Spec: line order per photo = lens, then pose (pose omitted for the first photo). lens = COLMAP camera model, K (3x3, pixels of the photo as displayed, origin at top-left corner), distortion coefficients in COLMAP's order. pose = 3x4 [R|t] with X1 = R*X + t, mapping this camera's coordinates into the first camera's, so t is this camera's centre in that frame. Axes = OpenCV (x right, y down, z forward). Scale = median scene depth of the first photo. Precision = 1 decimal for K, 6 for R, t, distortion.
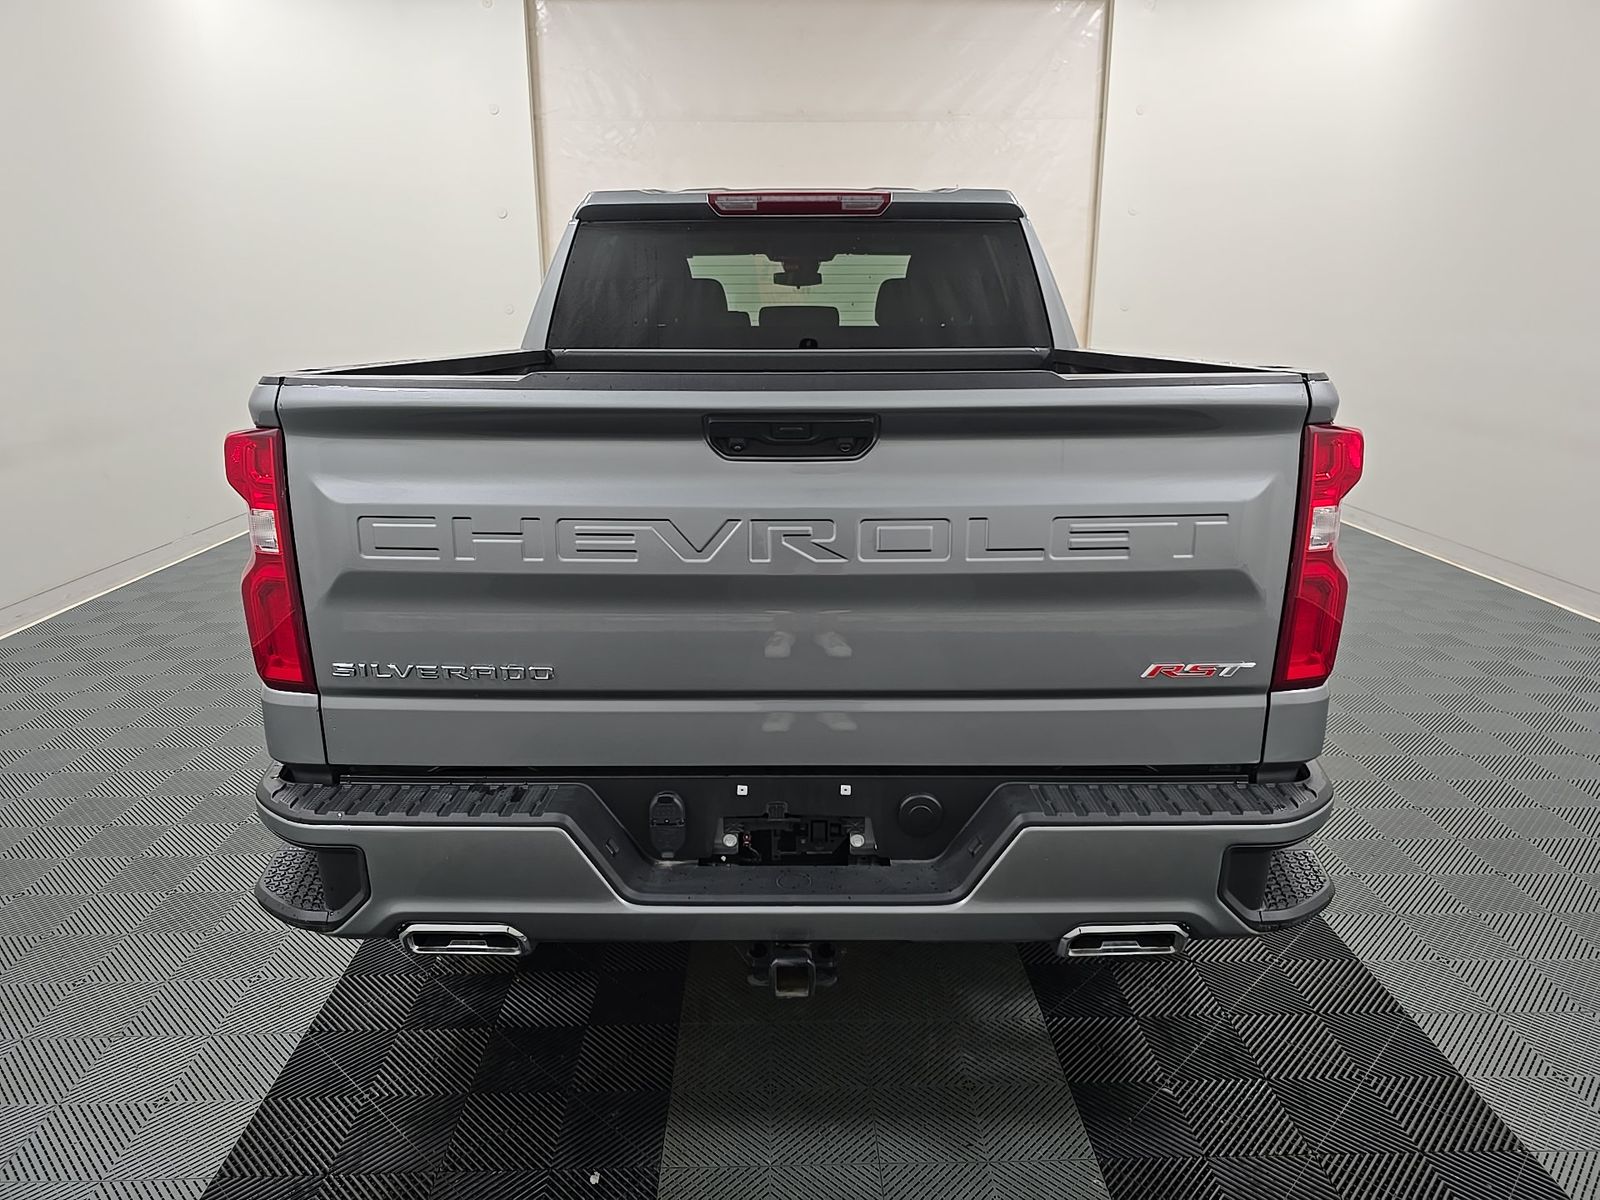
lens RADIAL K [[1137.8, 0, 798.5], [0, 1137.8, 595.1], [0, 0, 1]] dist [0.006191, -0.003967]
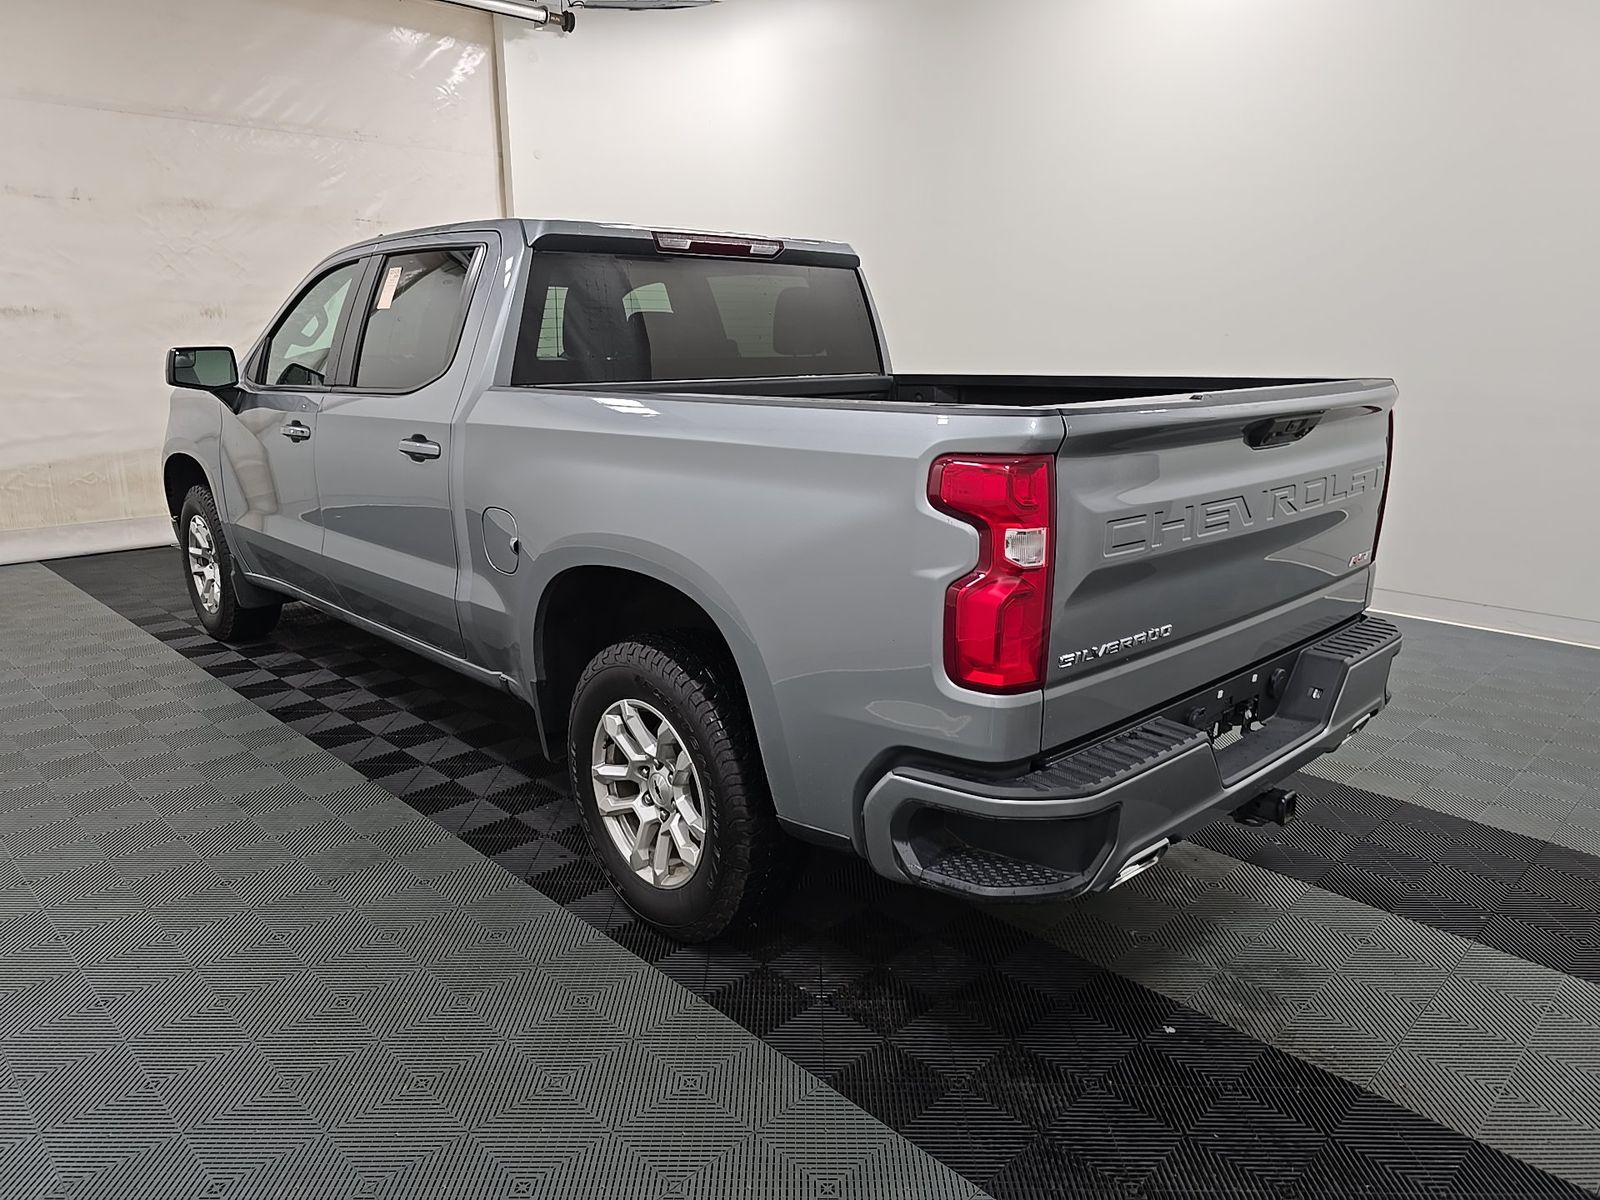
lens RADIAL K [[1137.8, 0, 798.5], [0, 1137.8, 595.1], [0, 0, 1]] dist [0.006191, -0.003967]
pose [[0.707825, -0.159069, 0.688245, -1.326772], [0.174023, 0.983554, 0.048348, -0.098741], [-0.684616, 0.085549, 0.723866, 0.341275]]
